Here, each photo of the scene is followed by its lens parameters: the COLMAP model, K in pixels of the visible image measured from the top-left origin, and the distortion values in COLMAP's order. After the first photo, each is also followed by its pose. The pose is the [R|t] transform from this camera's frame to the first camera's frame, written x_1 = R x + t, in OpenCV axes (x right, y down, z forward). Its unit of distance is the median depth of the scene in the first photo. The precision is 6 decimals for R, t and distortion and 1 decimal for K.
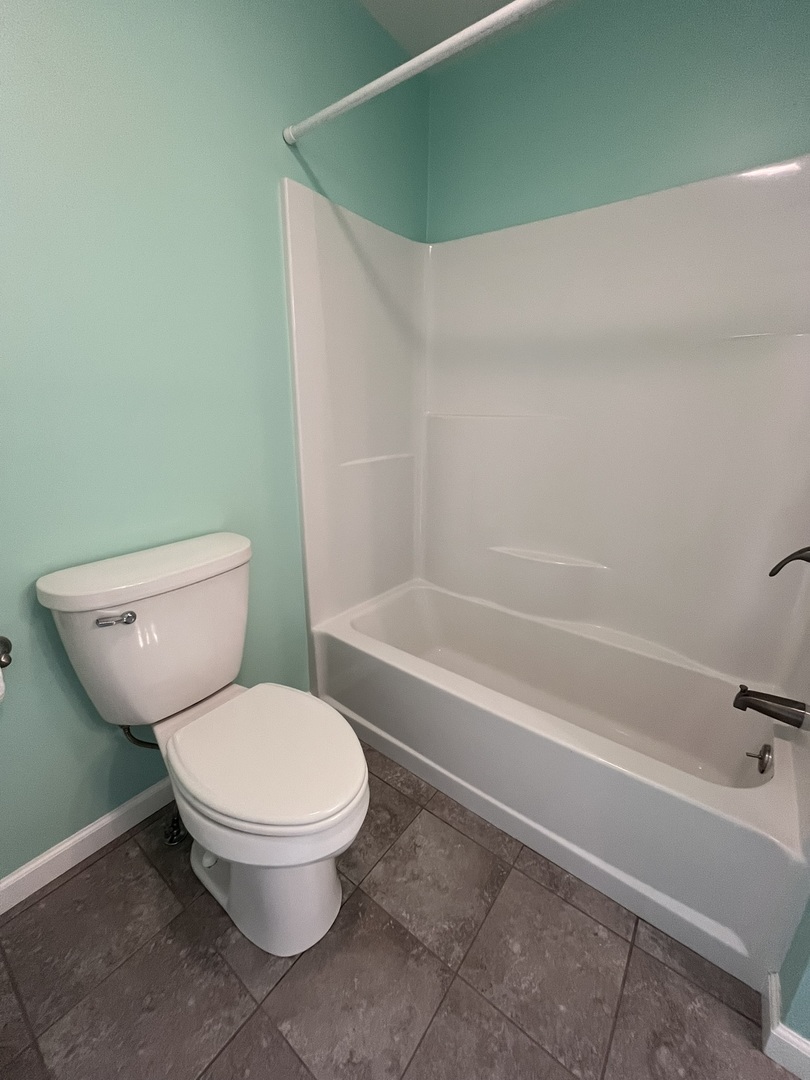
lens RADIAL K [[434.6, 0, 409.7], [0, 434.6, 539.8], [0, 0, 1]] dist [-0.001659, -0.000313]
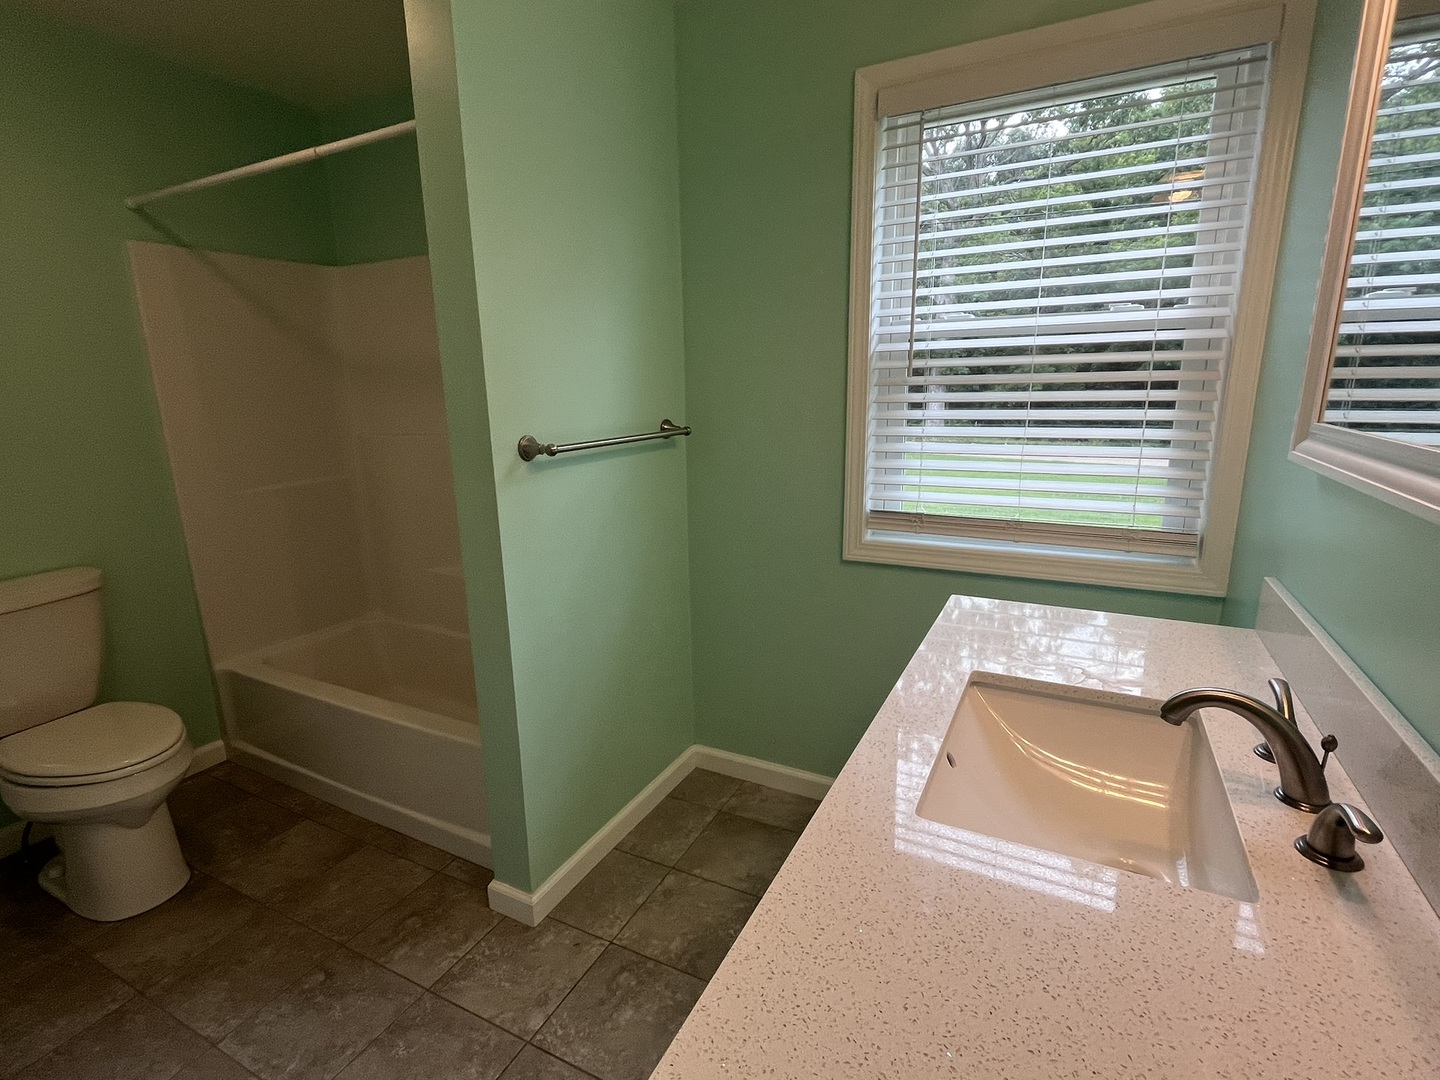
lens RADIAL K [[690.2, 0, 713.0], [0, 690.2, 542.3], [0, 0, 1]] dist [-0.001164, -0.000436]
pose [[0.983578, -0.065170, 0.168307, 0.757465], [0.076416, 0.995195, -0.061223, 0.138672], [-0.163508, 0.073079, 0.983832, -0.833436]]
